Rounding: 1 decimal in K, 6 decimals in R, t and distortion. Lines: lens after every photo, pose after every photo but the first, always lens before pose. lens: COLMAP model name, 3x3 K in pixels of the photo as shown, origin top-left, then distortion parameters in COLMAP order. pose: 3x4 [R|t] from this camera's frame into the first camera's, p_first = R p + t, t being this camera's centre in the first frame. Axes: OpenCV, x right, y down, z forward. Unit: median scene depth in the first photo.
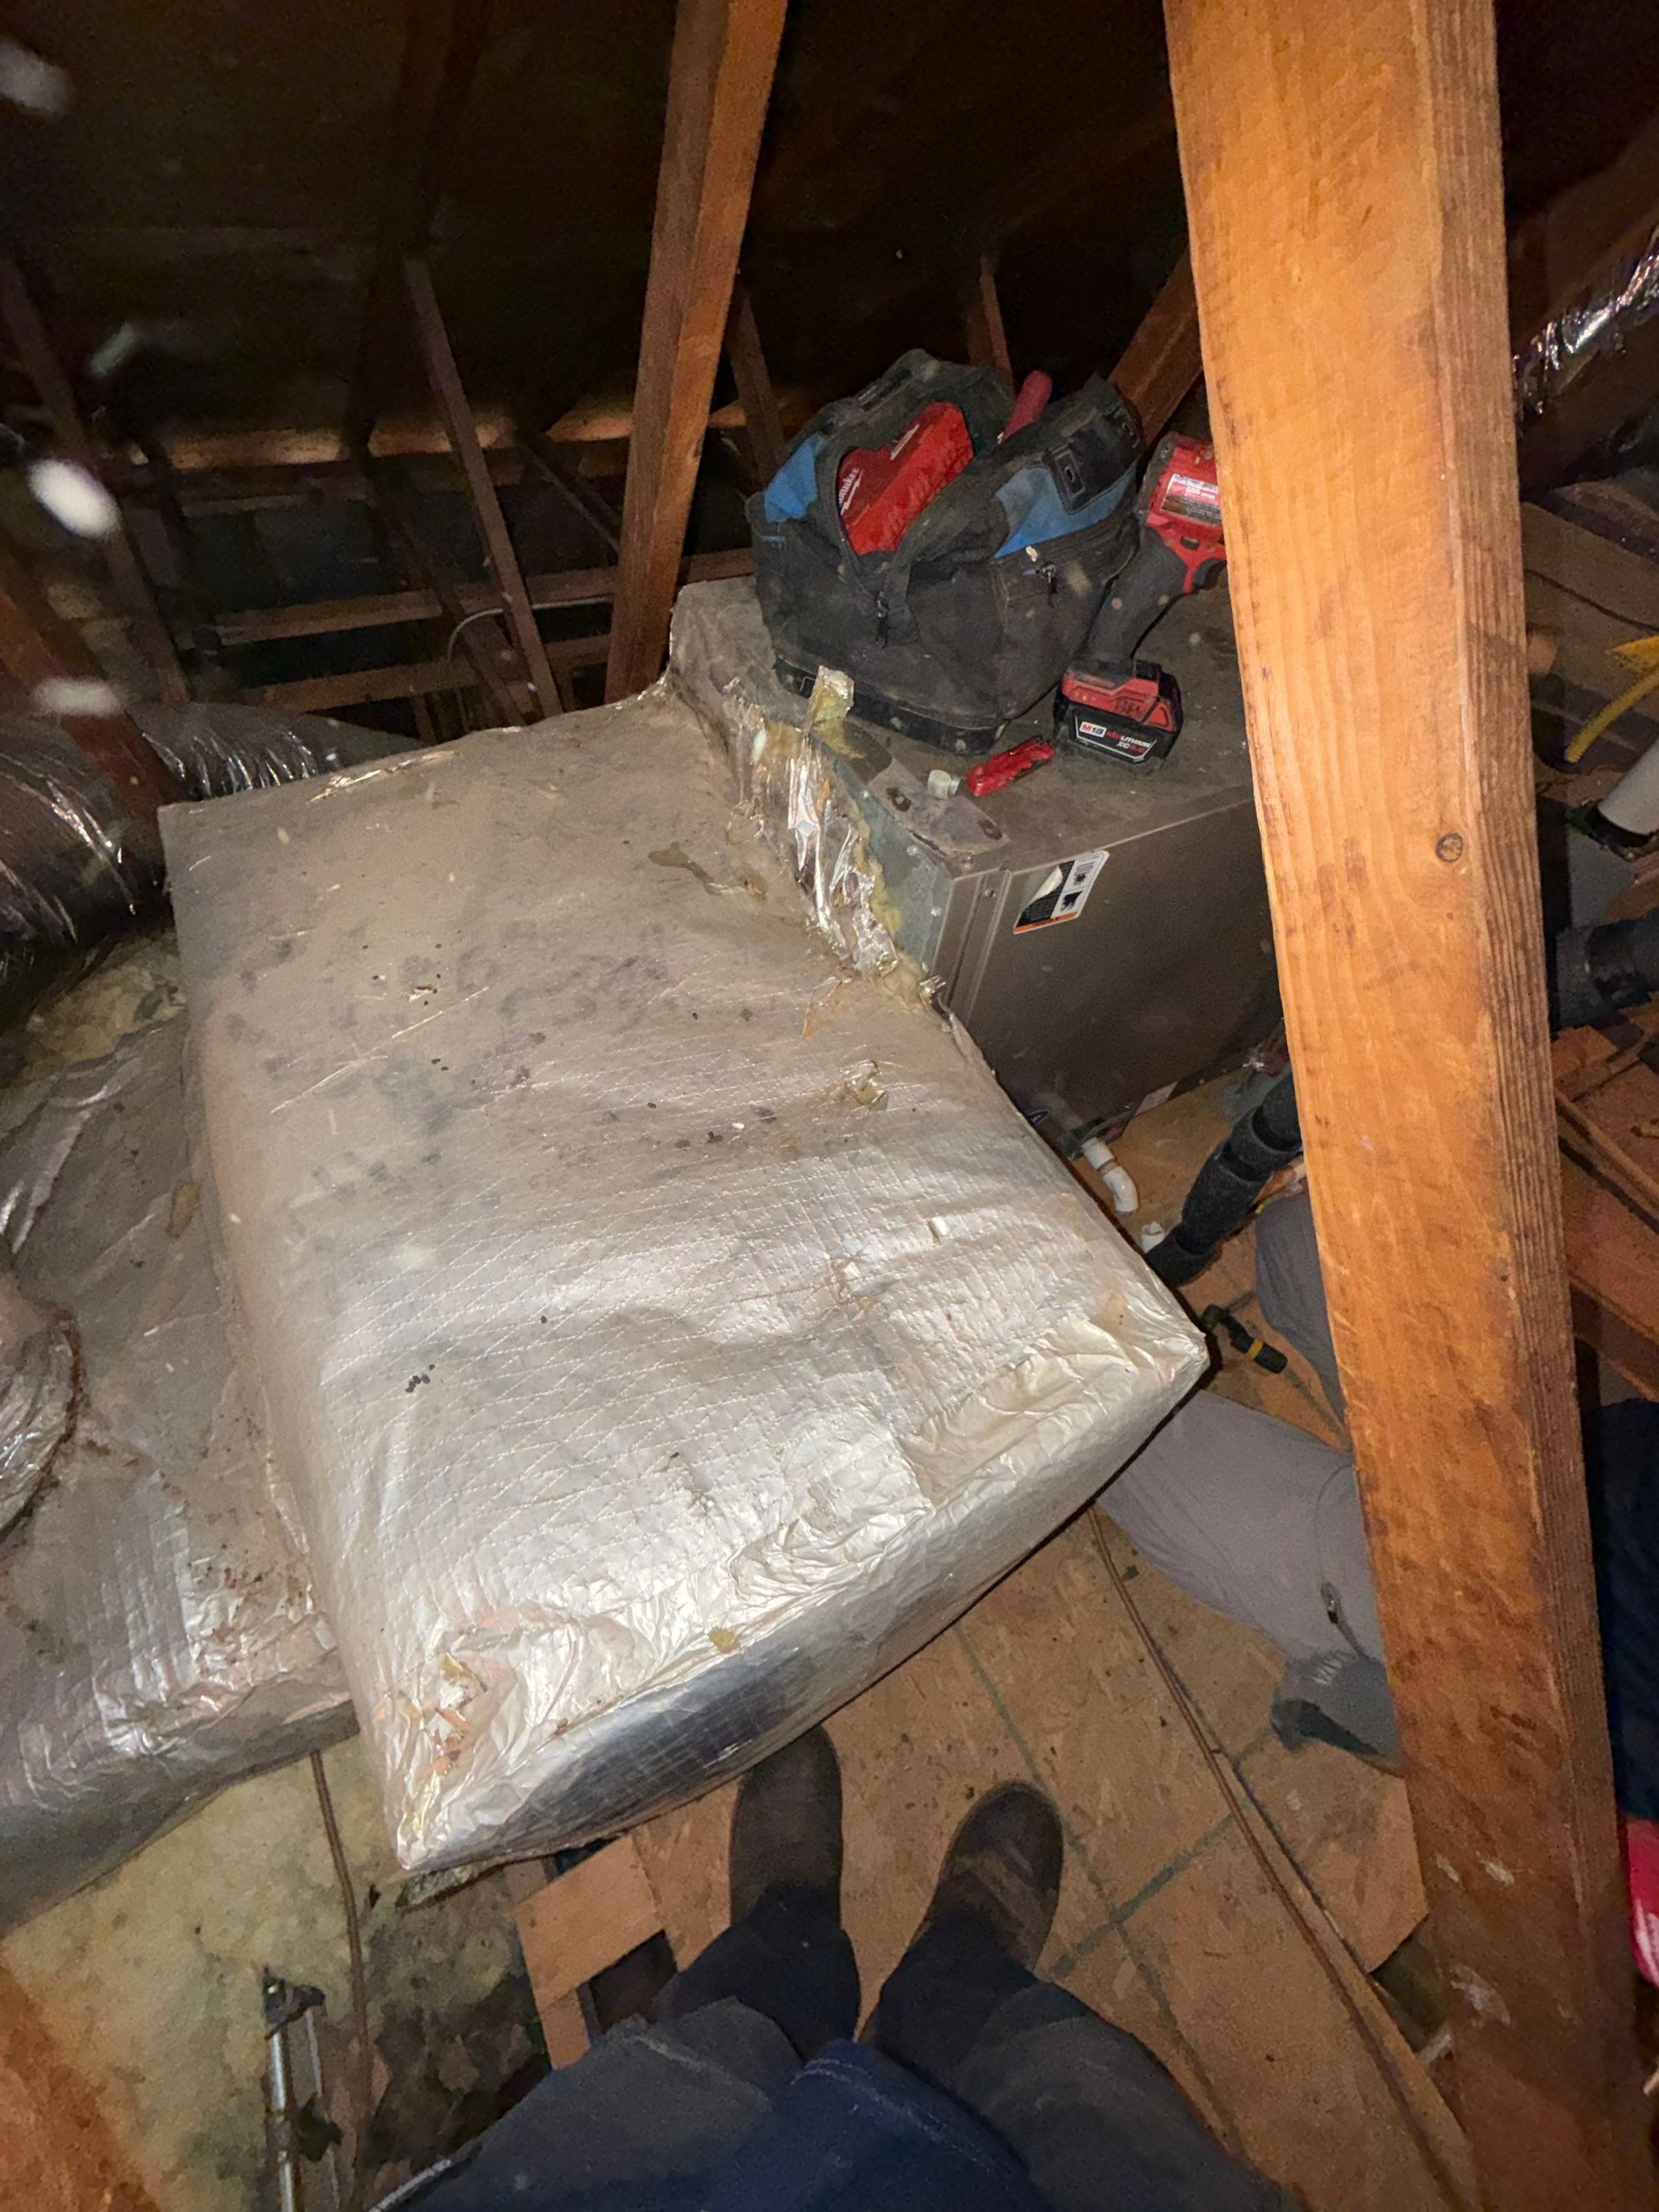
lens RADIAL K [[881.7, 0, 844.6], [0, 881.7, 1107.2], [0, 0, 1]] dist [0.001375, 0.000437]
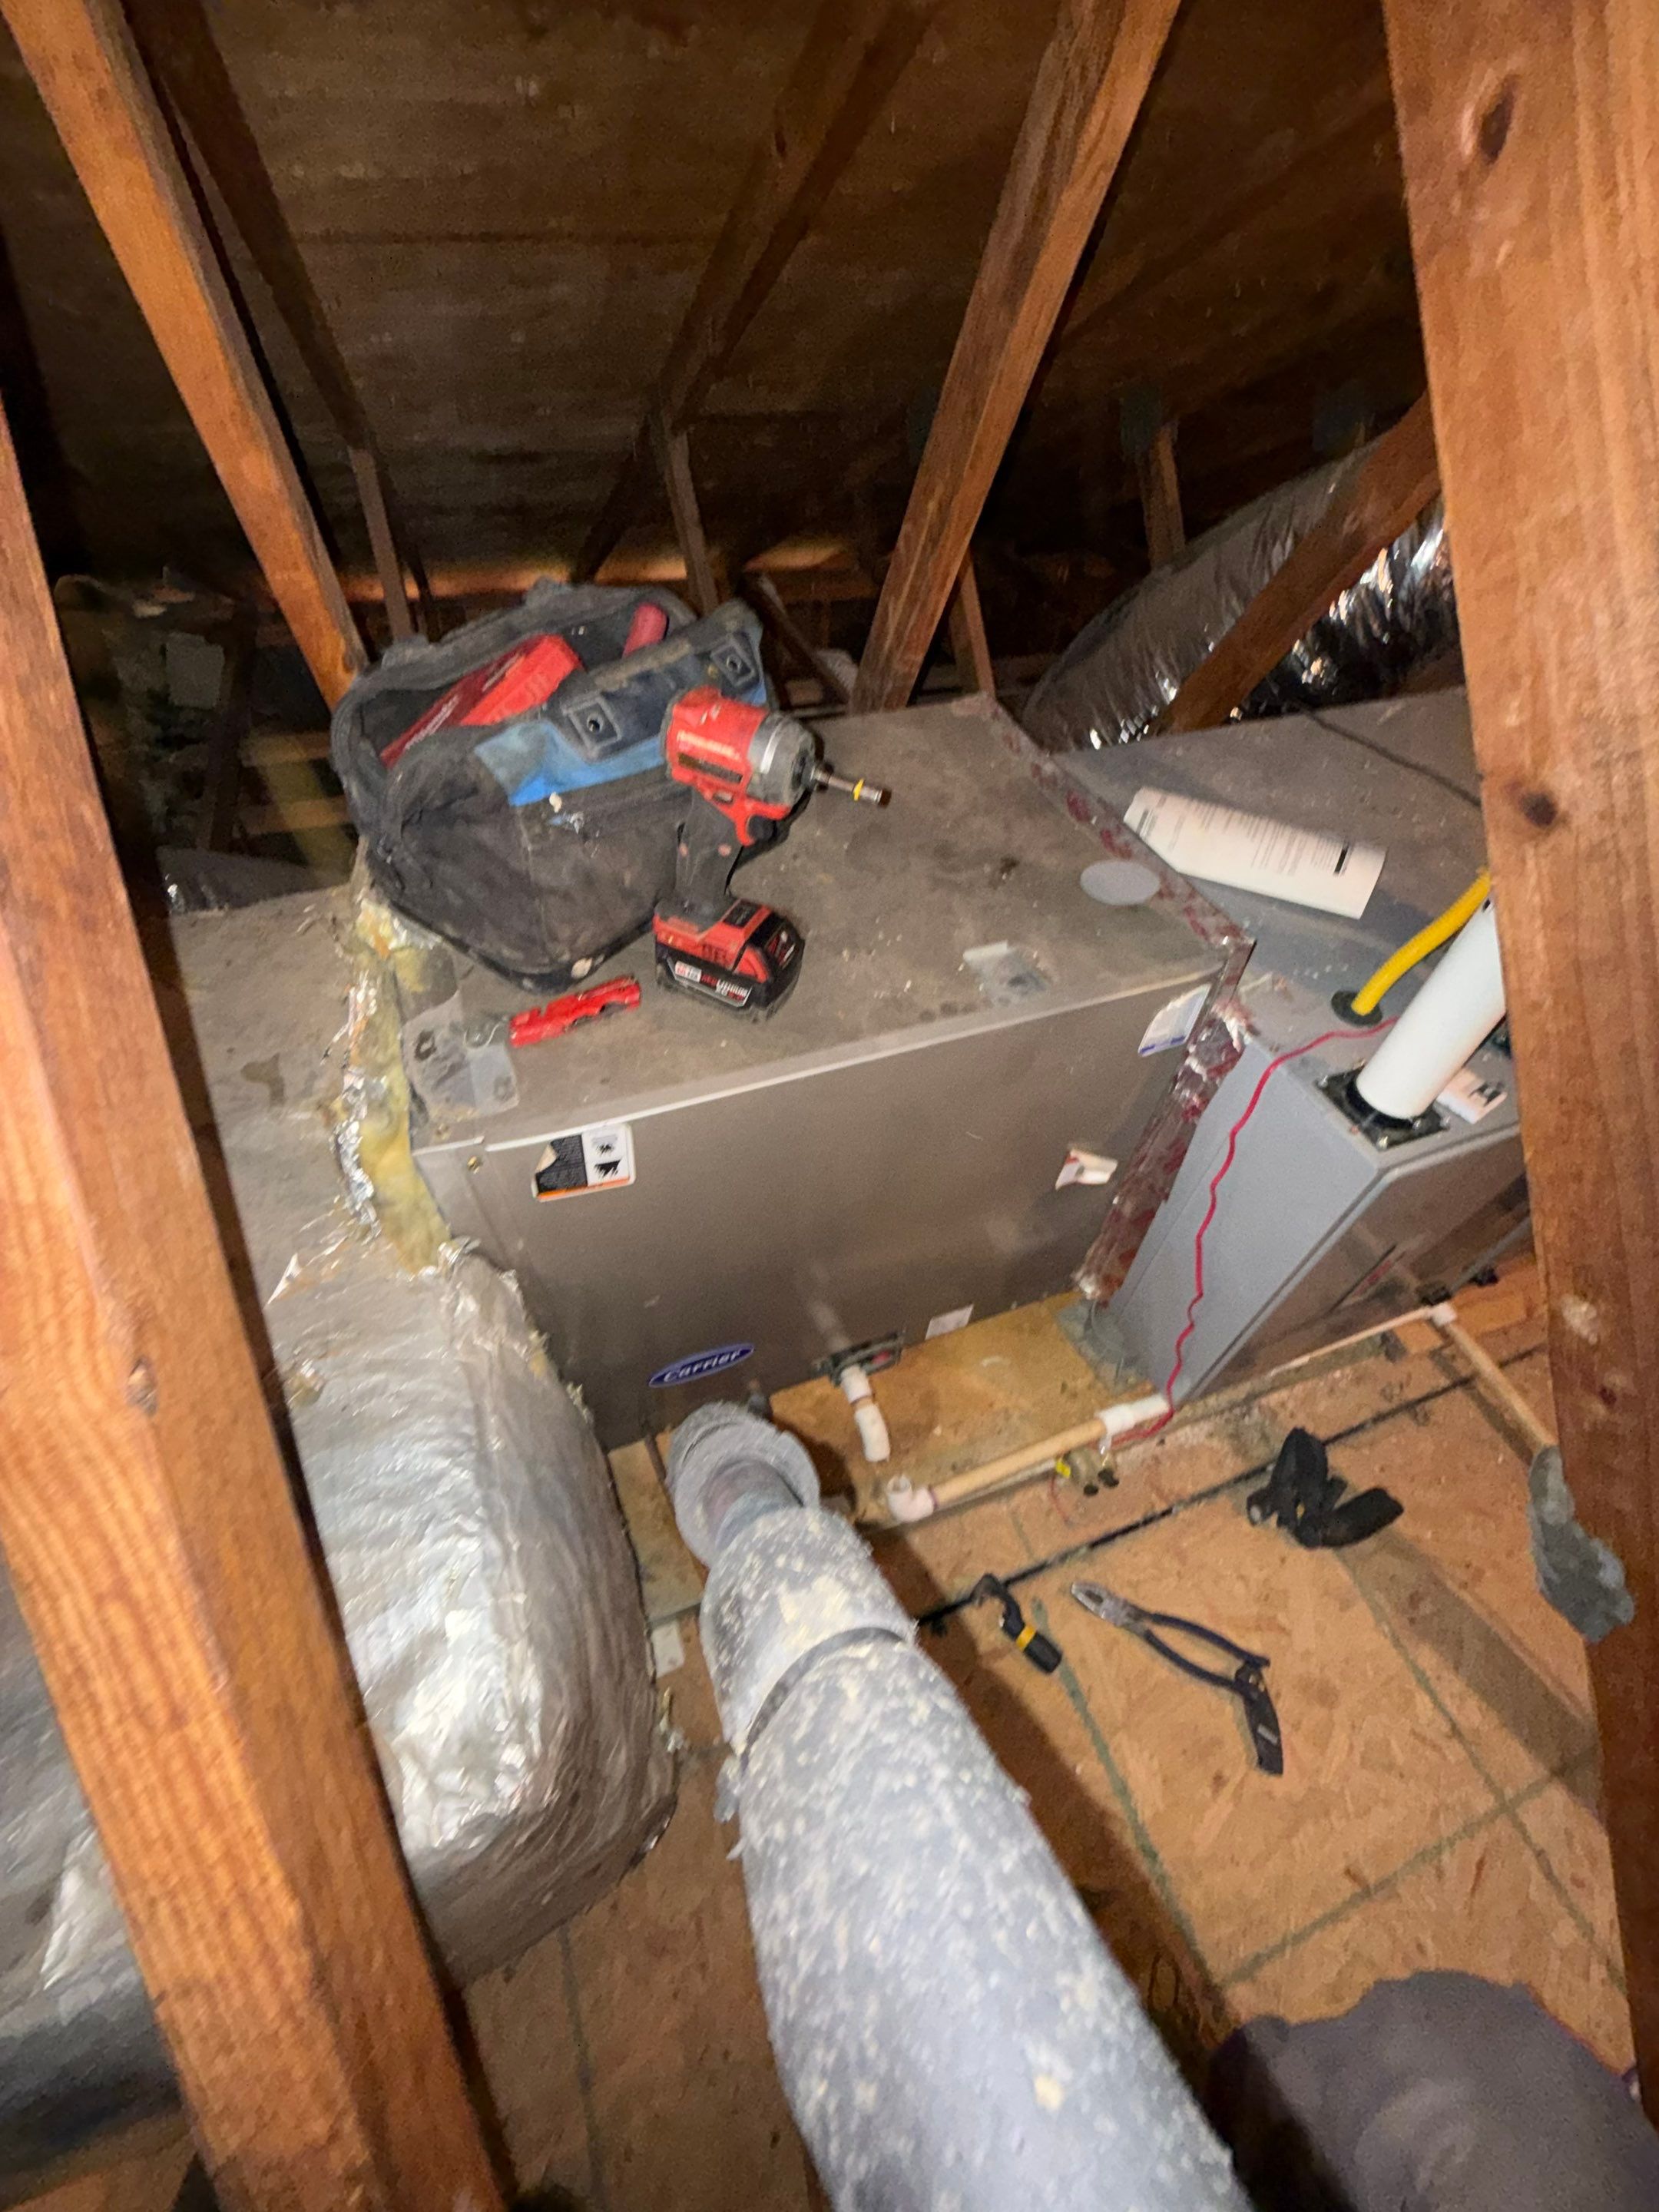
lens RADIAL K [[881.7, 0, 823.4], [0, 881.7, 1116.4], [0, 0, 1]] dist [0.001375, 0.000437]
pose [[0.988917, 0.083457, -0.122795, 0.542427], [-0.094633, 0.991599, -0.088182, -0.214588], [0.114404, 0.098825, 0.988507, 0.135710]]
